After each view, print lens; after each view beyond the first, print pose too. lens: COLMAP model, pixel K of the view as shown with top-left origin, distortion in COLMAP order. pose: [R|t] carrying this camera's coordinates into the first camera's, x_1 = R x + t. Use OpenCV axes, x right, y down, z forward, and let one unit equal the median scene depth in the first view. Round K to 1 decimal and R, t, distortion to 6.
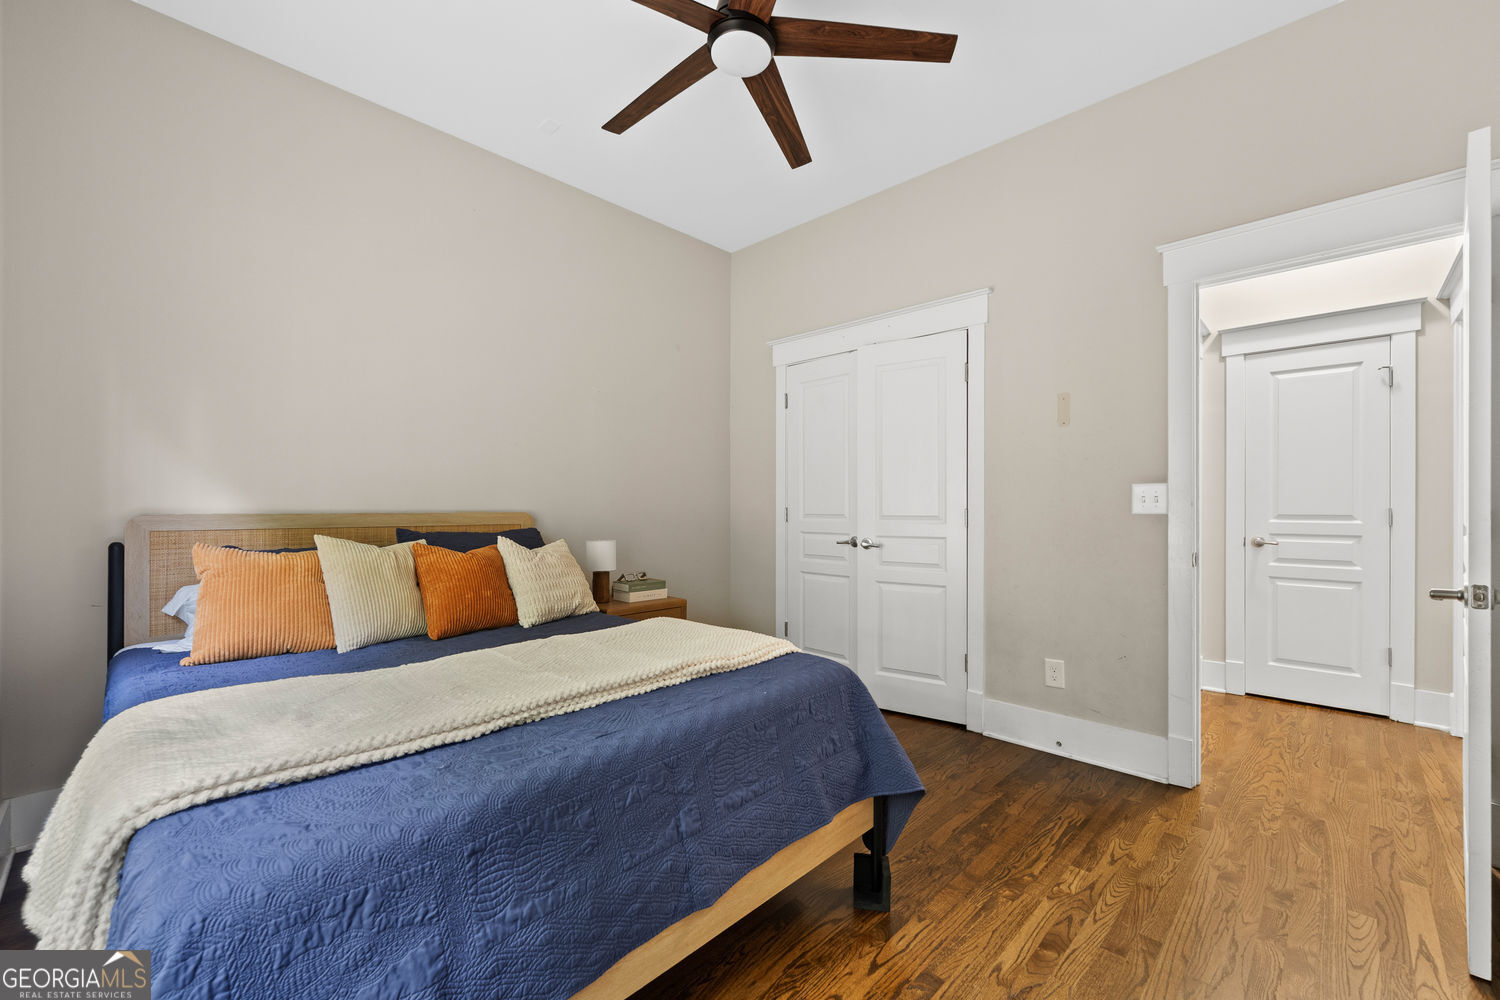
lens RADIAL K [[604.9, 0, 760.5], [0, 604.9, 506.9], [0, 0, 1]] dist [0.003795, -0.000697]
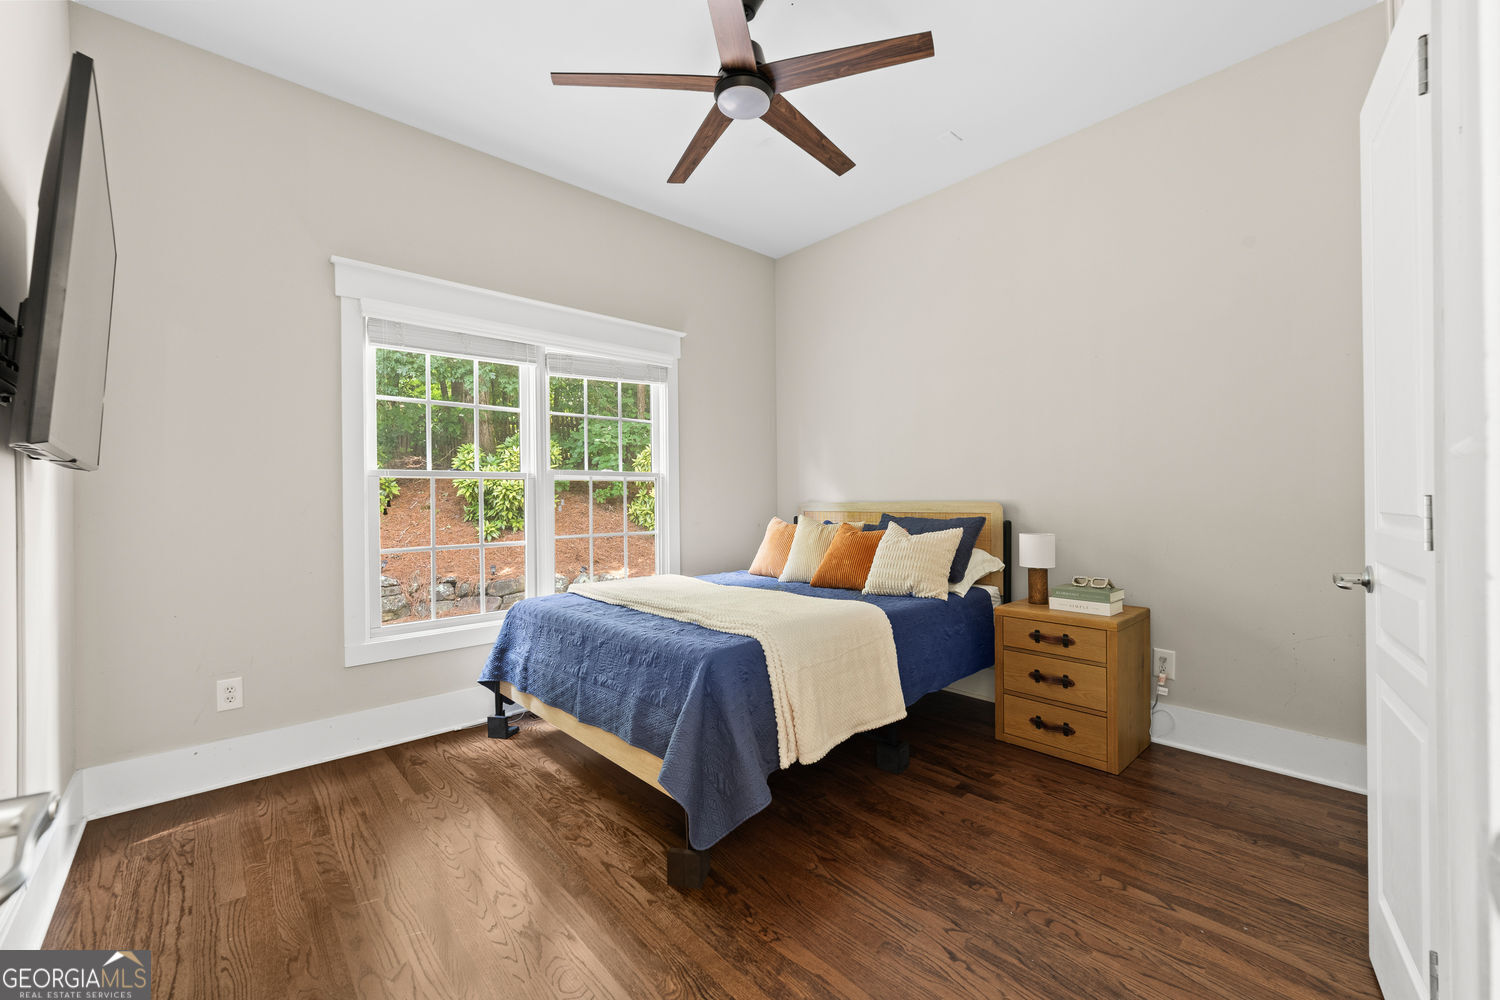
lens RADIAL K [[604.9, 0, 759.8], [0, 604.9, 500.0], [0, 0, 1]] dist [0.003795, -0.000697]
pose [[-0.059810, -0.004594, -0.998199, 1.015490], [0.011283, 0.999922, -0.005277, 0.010462], [0.998146, -0.011578, -0.059753, 0.998517]]
